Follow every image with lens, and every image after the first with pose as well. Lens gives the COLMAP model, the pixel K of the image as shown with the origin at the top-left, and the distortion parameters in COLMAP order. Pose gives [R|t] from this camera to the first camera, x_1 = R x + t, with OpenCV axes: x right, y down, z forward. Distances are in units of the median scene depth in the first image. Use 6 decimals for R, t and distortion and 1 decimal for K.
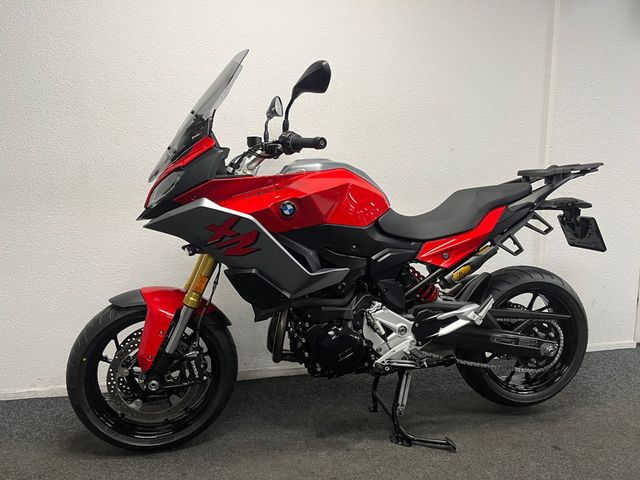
lens RADIAL K [[483.5, 0, 319.9], [0, 483.5, 240.0], [0, 0, 1]] dist [0.068774, -0.074431]
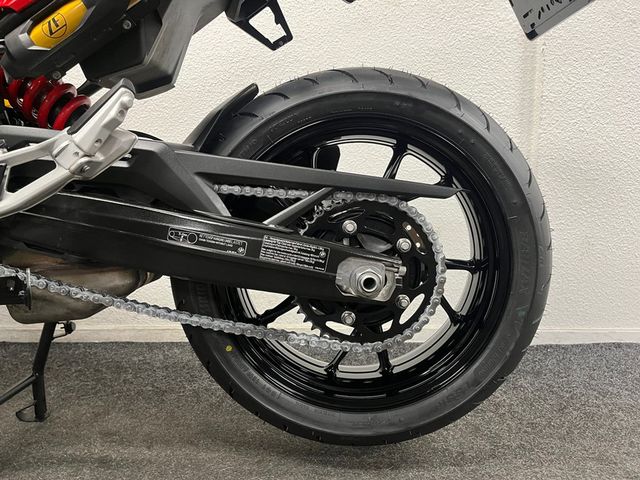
lens RADIAL K [[483.5, 0, 318.9], [0, 483.5, 236.8], [0, 0, 1]] dist [0.068774, -0.074431]
pose [[0.968577, 0.020178, -0.247895, 0.551944], [-0.023523, 0.999668, -0.010539, 0.213148], [0.247600, 0.016039, 0.968730, 0.730999]]
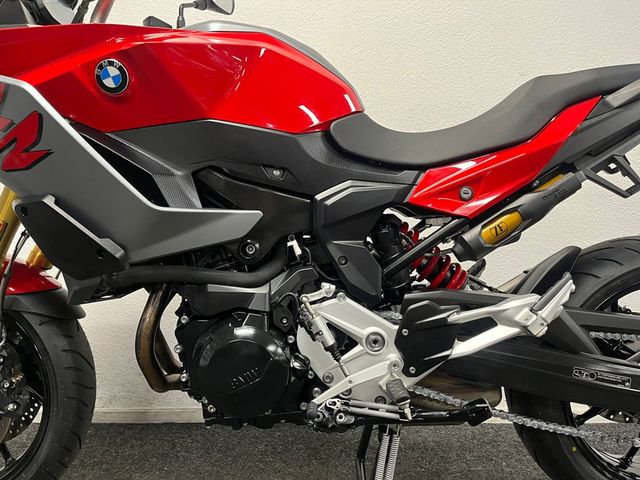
lens RADIAL K [[483.5, 0, 319.8], [0, 483.5, 240.6], [0, 0, 1]] dist [0.068774, -0.074431]
pose [[0.972785, -0.000501, -0.231707, 0.229379], [-0.021327, 0.995559, -0.091687, 0.129321], [0.230724, 0.094133, 0.968455, 0.491639]]
